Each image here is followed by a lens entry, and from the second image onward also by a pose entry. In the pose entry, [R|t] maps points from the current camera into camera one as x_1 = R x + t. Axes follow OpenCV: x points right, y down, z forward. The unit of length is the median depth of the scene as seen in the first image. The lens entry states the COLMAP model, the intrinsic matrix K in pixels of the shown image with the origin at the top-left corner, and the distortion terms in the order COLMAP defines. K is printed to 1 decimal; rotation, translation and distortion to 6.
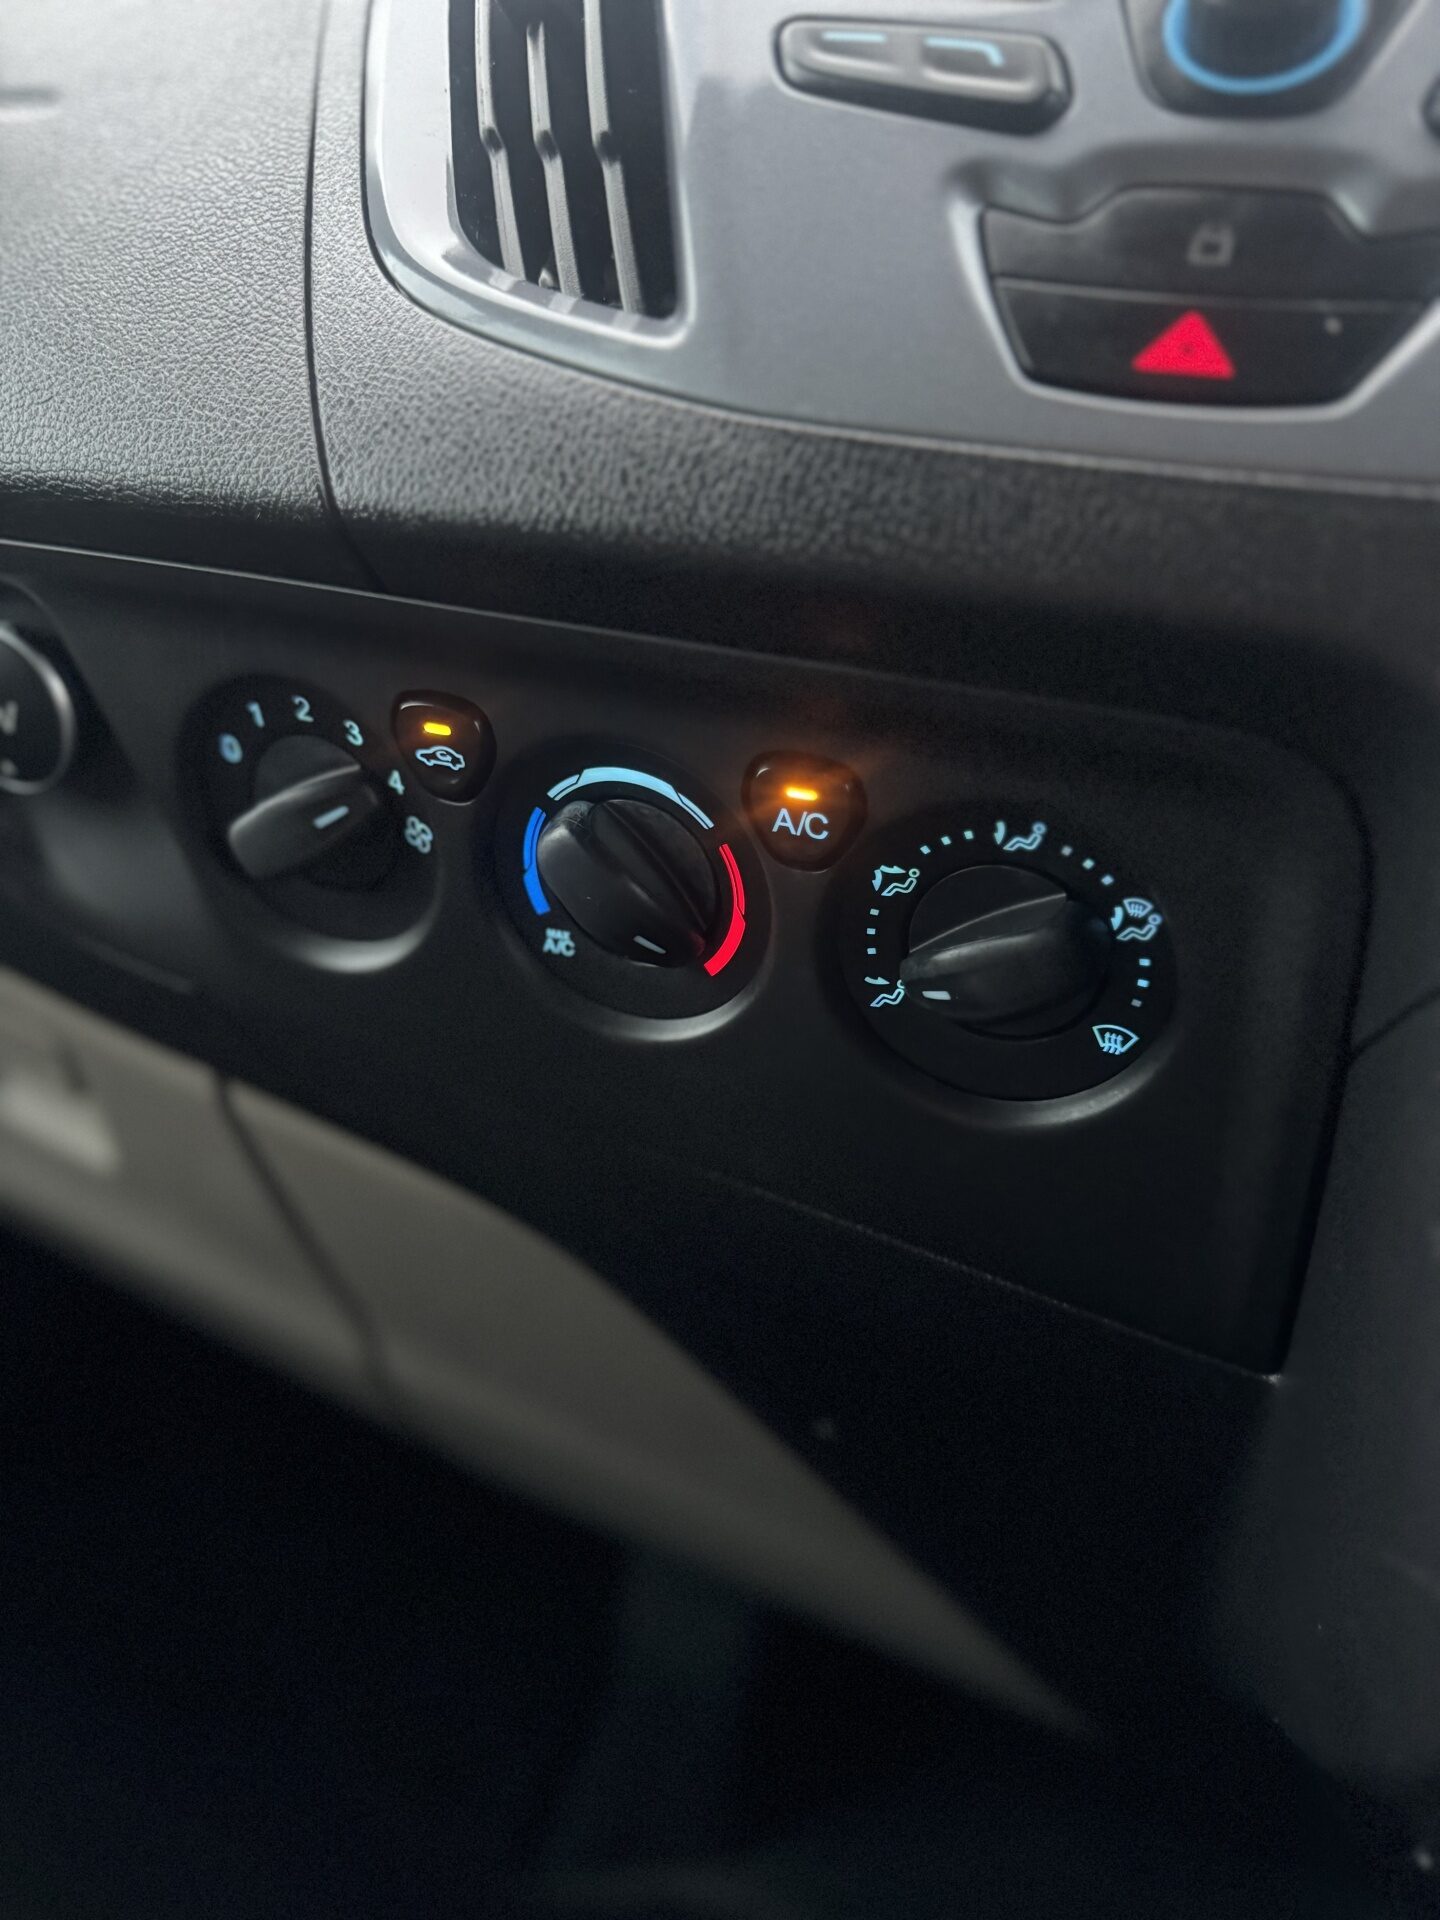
lens RADIAL K [[1423.4, 0, 720.7], [0, 1423.4, 959.0], [0, 0, 1]] dist [0.000466, -0.018078]
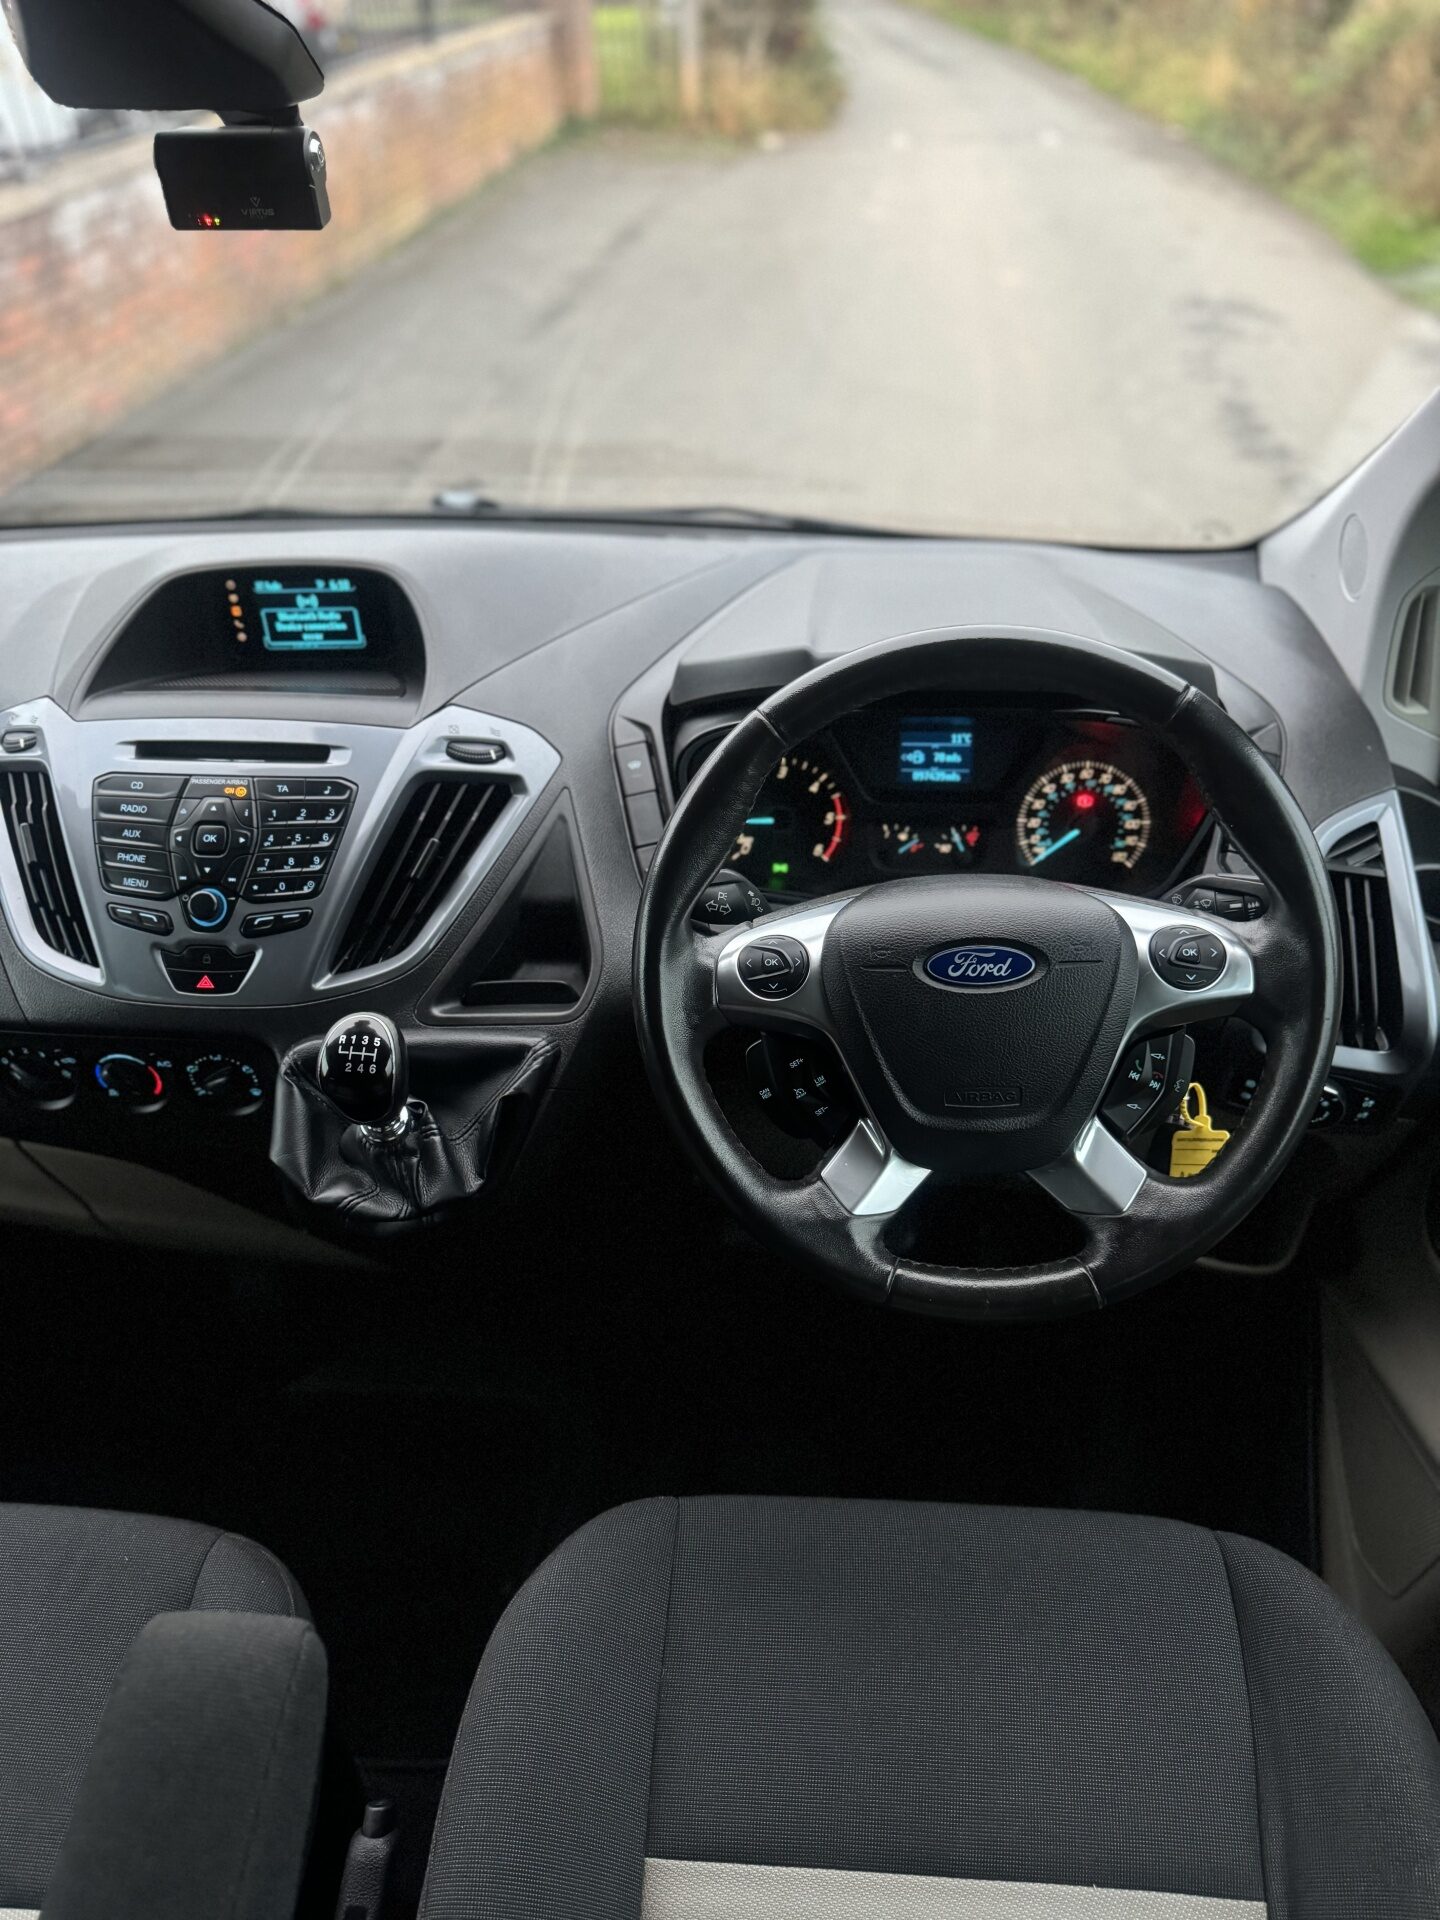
lens RADIAL K [[1423.4, 0, 727.0], [0, 1423.4, 960.4], [0, 0, 1]] dist [0.000466, -0.018078]
pose [[0.951538, -0.219167, 0.215734, 0.806727], [0.178815, 0.965030, 0.191684, -0.906499], [-0.250200, -0.143818, 0.957453, -3.419183]]
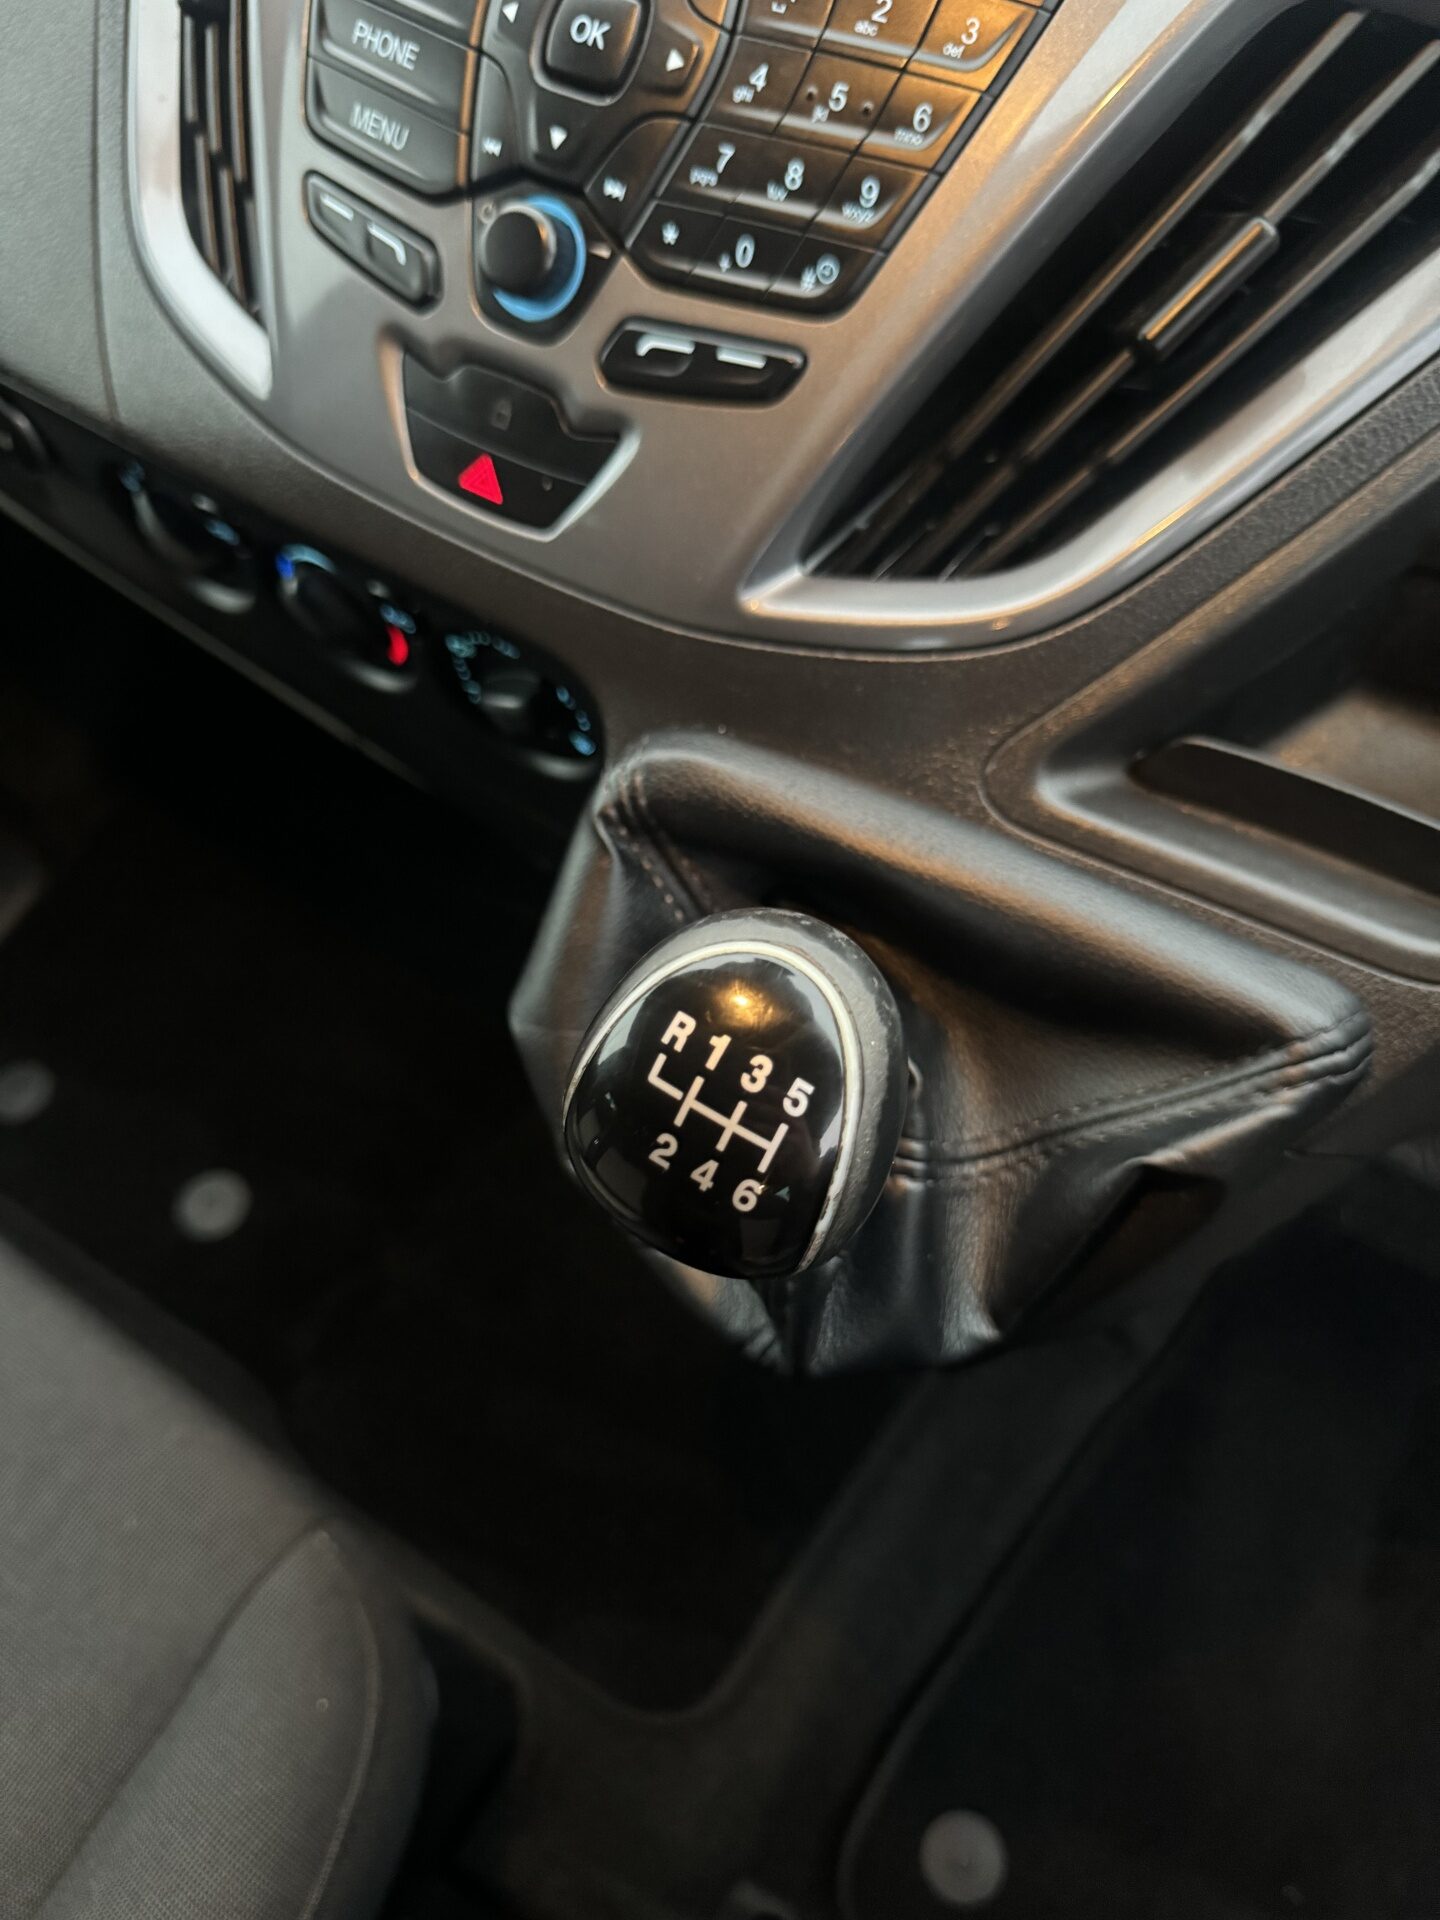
lens RADIAL K [[1423.4, 0, 716.6], [0, 1423.4, 972.9], [0, 0, 1]] dist [0.000466, -0.018078]
pose [[0.981487, 0.122072, -0.147586, 0.771946], [-0.016449, 0.821446, 0.570049, -0.762600], [0.190821, -0.557068, 0.808247, -0.642746]]
